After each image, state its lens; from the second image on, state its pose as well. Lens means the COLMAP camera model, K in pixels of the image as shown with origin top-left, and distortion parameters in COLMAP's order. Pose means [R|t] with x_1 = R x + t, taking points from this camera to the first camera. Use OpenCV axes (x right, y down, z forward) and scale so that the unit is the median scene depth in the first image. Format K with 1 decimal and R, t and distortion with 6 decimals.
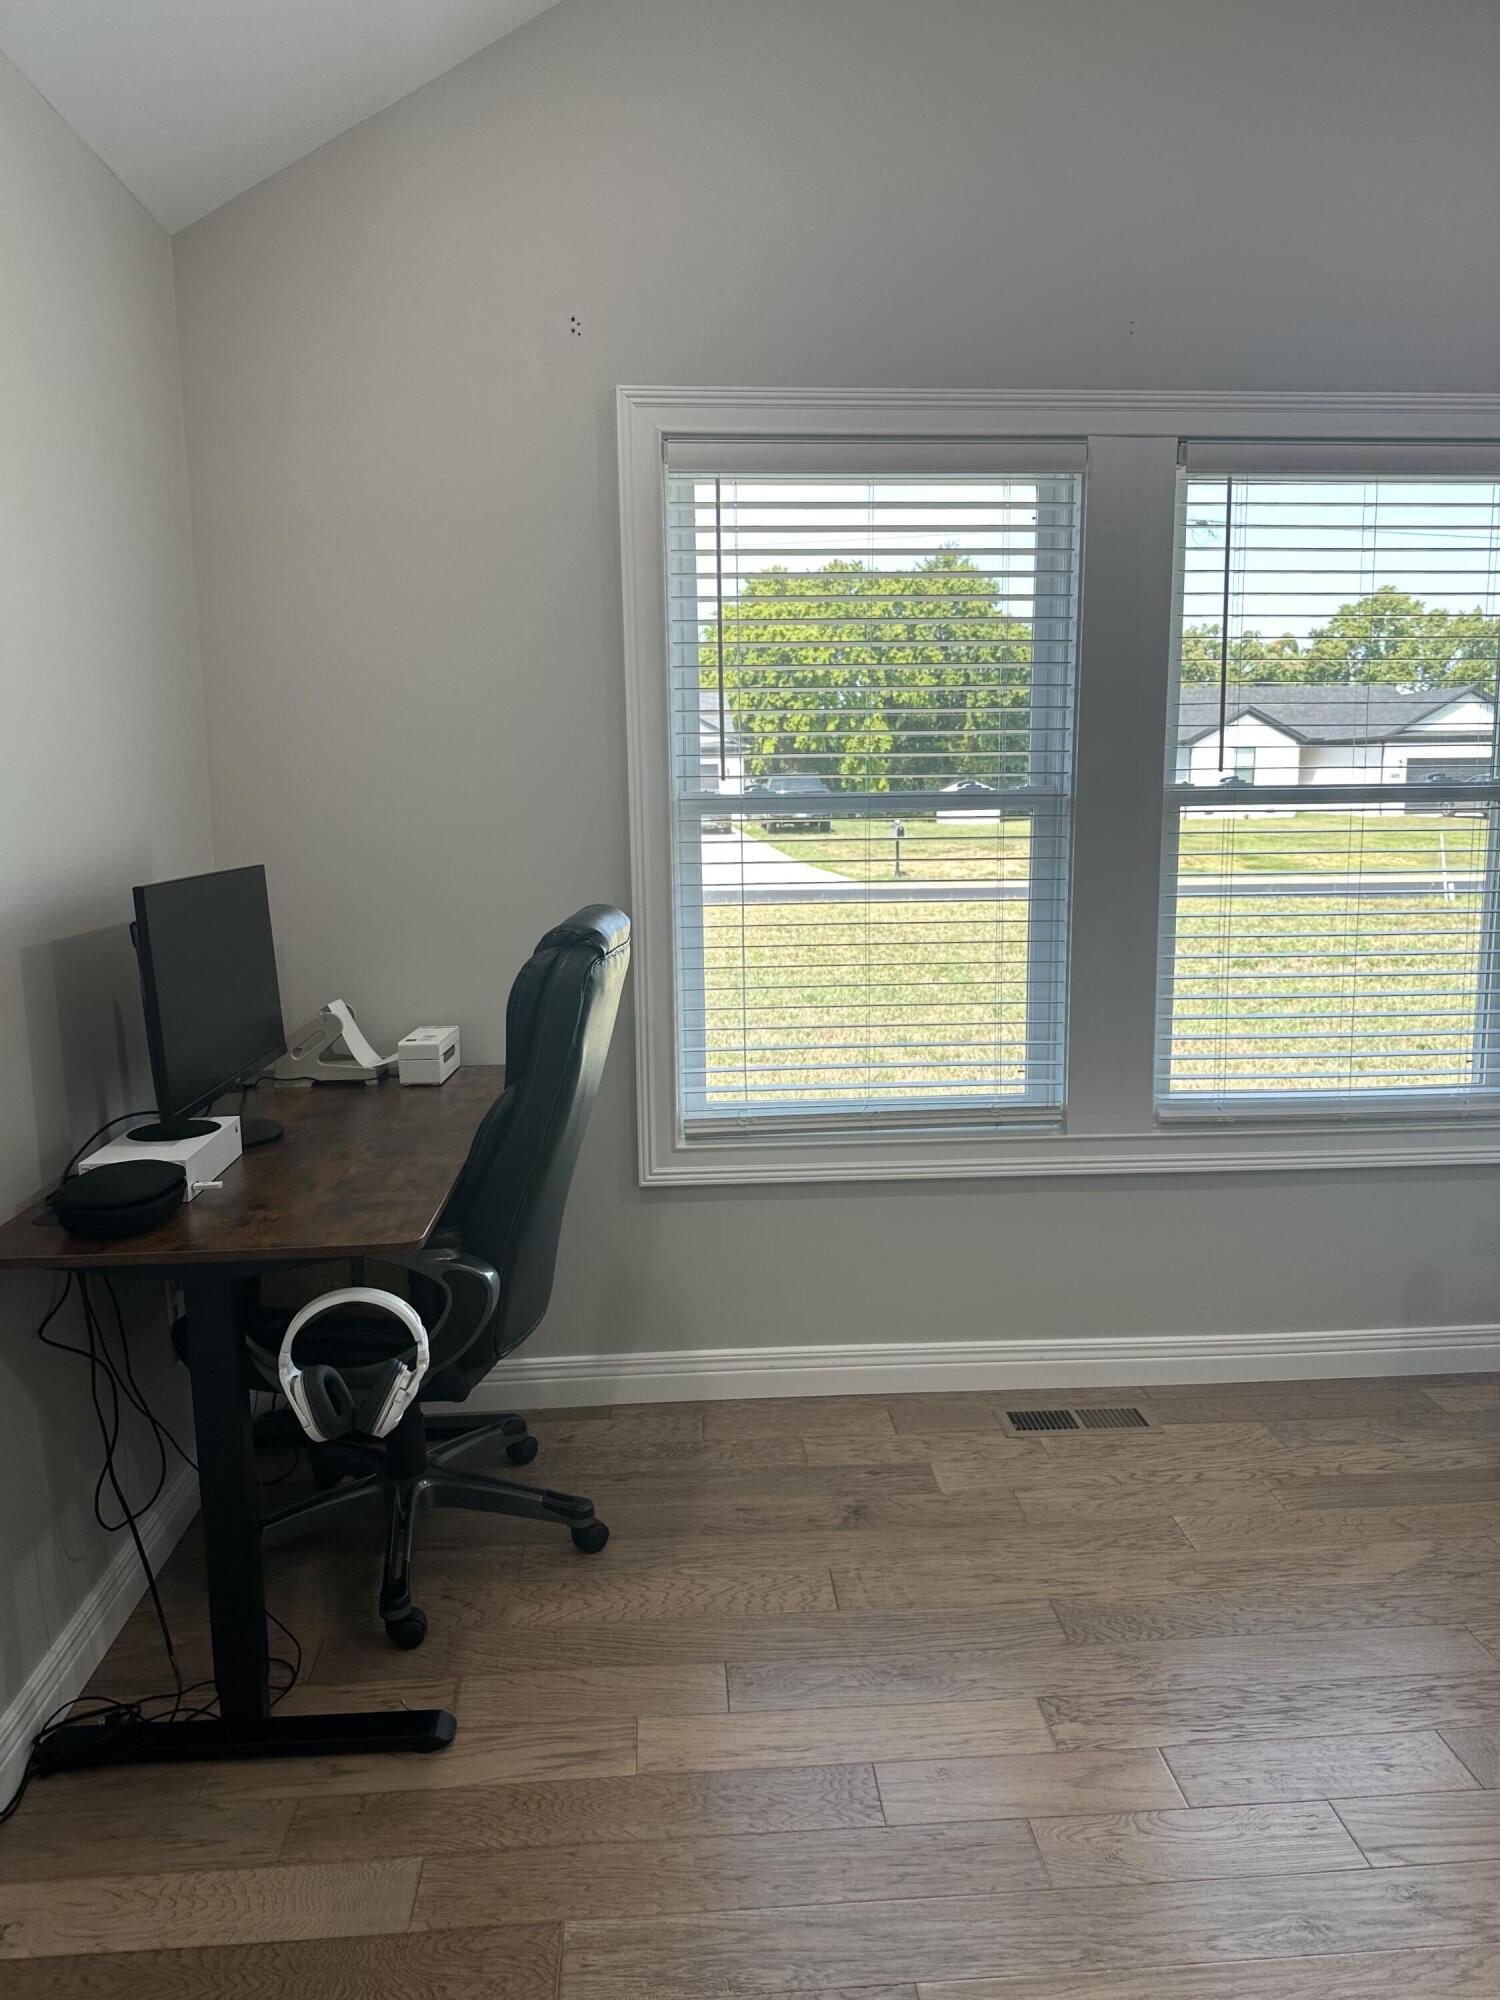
lens RADIAL K [[1404.6, 0, 766.7], [0, 1404.6, 989.0], [0, 0, 1]] dist [0.059983, -0.077201]
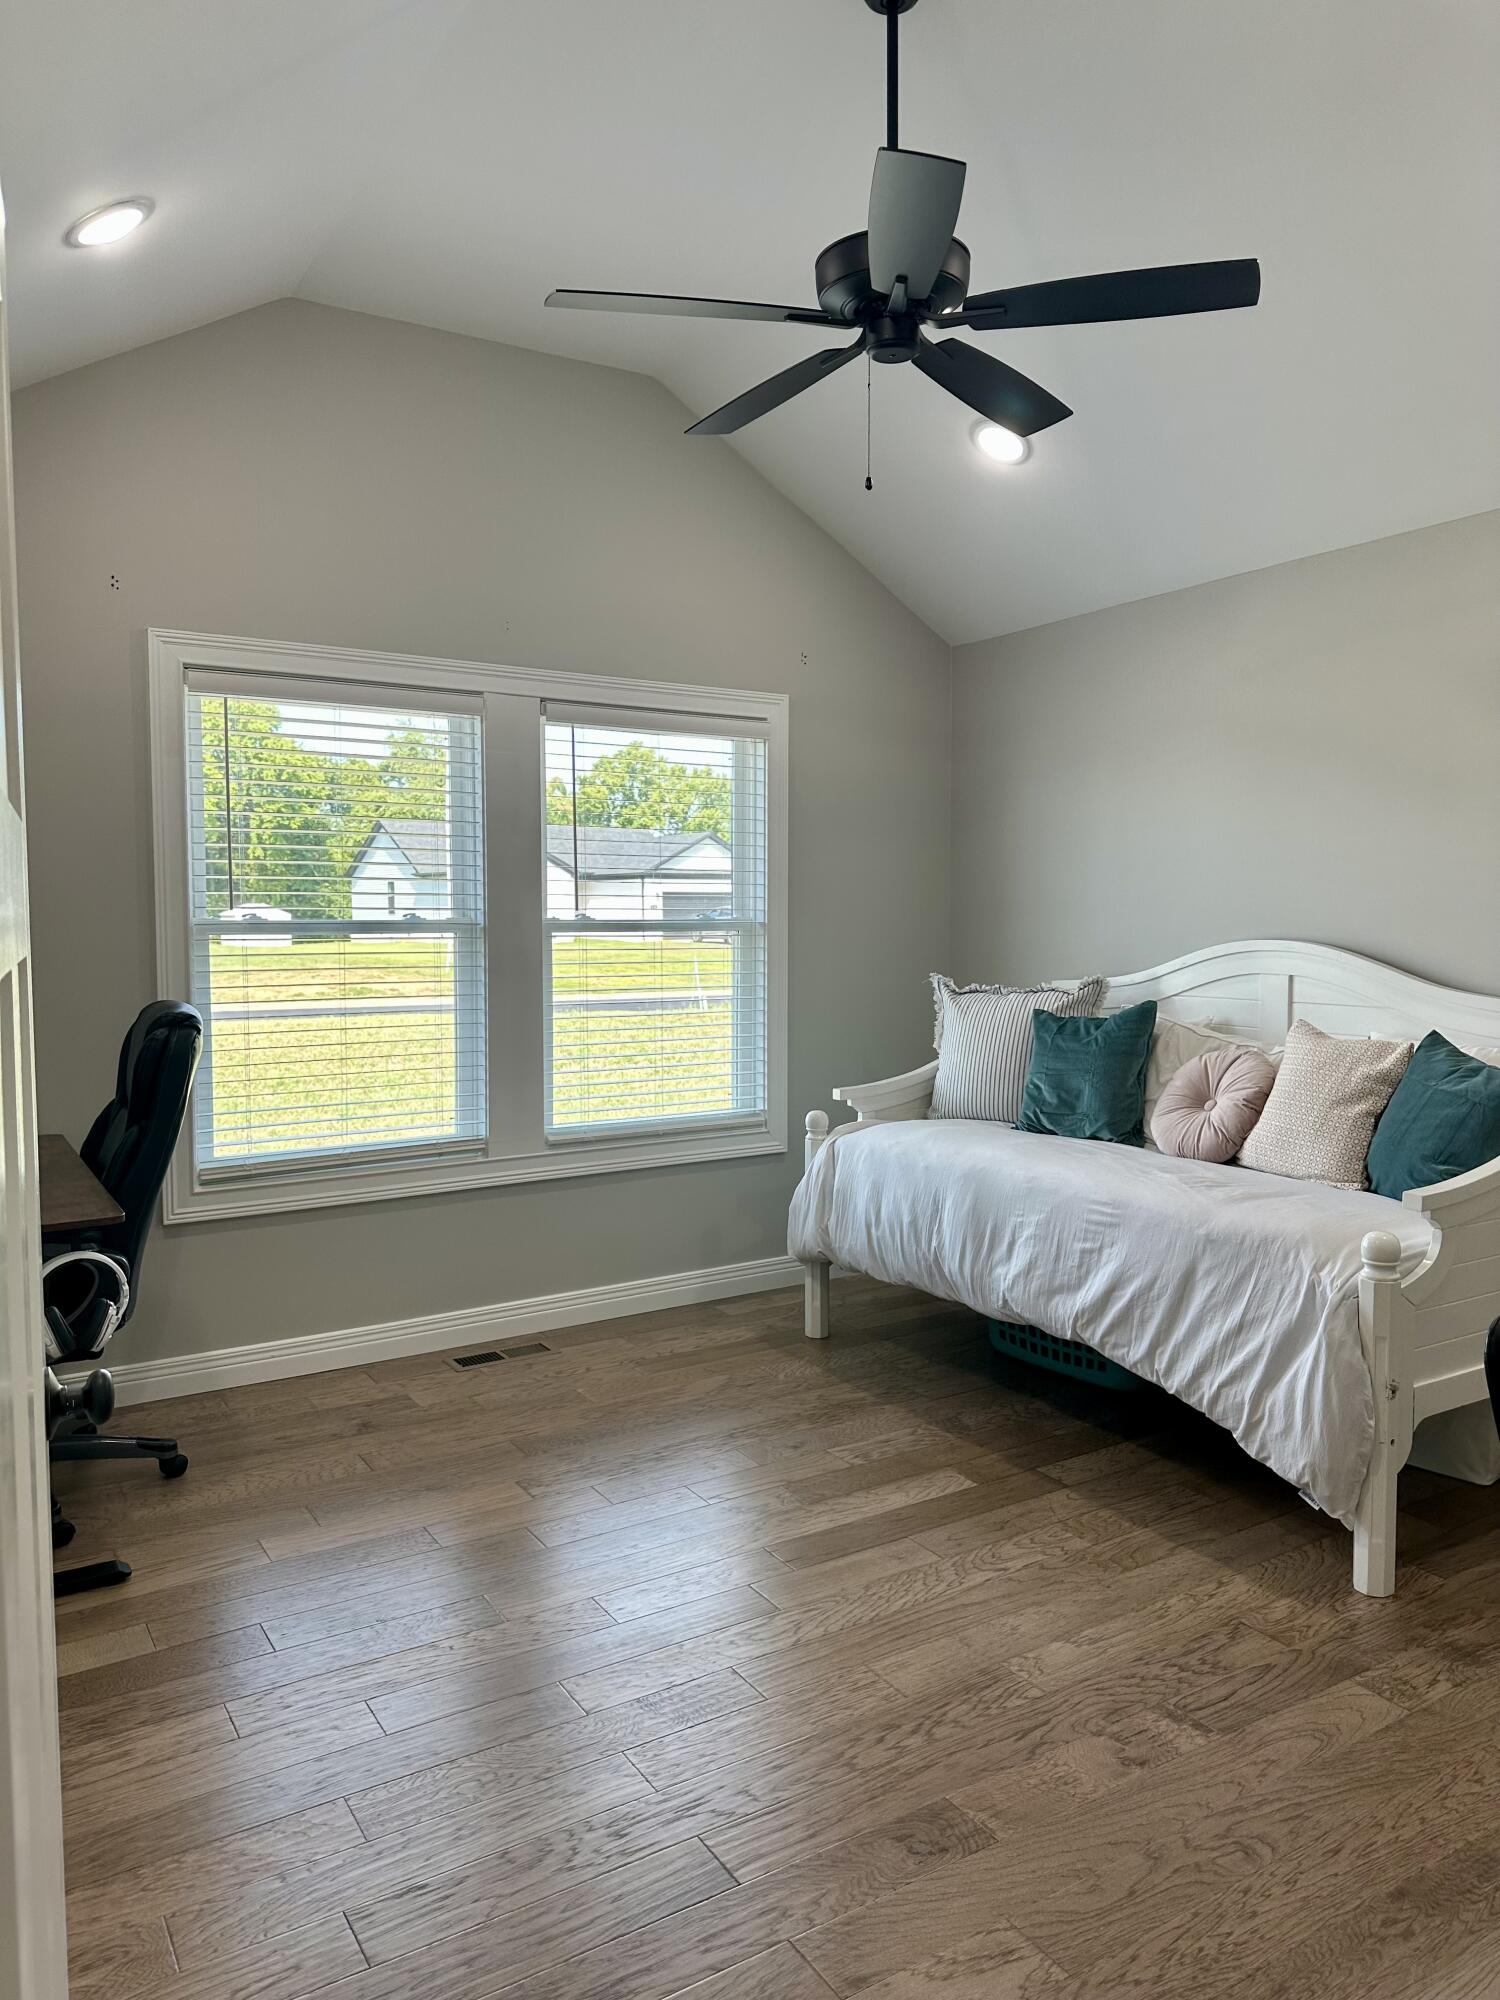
lens RADIAL K [[1404.6, 0, 798.3], [0, 1404.6, 1014.4], [0, 0, 1]] dist [0.059983, -0.077201]
pose [[0.869143, -0.027282, 0.493808, -0.225617], [0.061999, 0.996611, -0.054062, 0.056238], [-0.490660, 0.077603, 0.867889, -0.434051]]
